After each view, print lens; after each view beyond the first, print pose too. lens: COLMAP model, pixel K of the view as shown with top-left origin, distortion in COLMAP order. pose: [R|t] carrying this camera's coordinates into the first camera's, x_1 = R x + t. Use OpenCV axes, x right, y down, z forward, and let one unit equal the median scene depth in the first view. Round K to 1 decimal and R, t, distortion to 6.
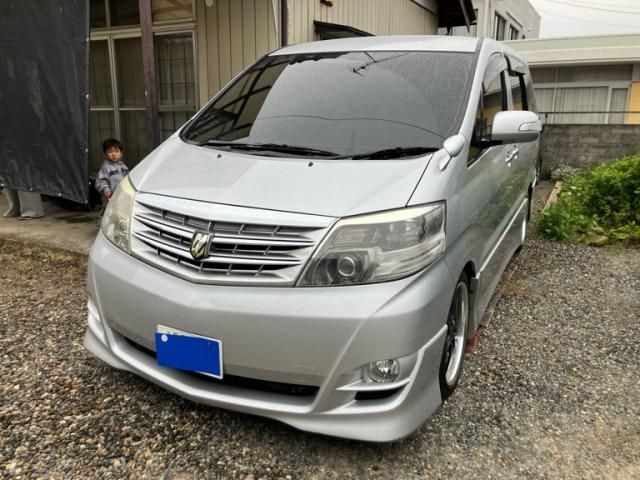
lens RADIAL K [[525.4, 0, 325.5], [0, 525.4, 244.4], [0, 0, 1]] dist [0.016026, -0.011808]
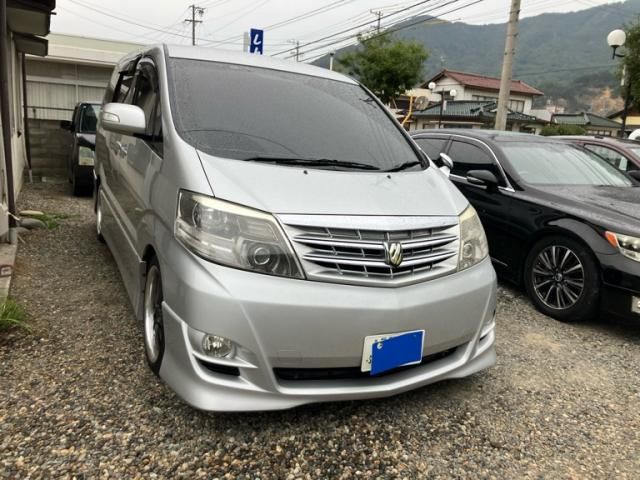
lens RADIAL K [[525.4, 0, 325.5], [0, 525.4, 244.4], [0, 0, 1]] dist [0.016026, -0.011808]
pose [[0.570170, -0.139258, 0.809638, -1.205310], [0.131291, 0.988308, 0.077530, -0.121891], [-0.810968, 0.062092, 0.581787, 0.458343]]
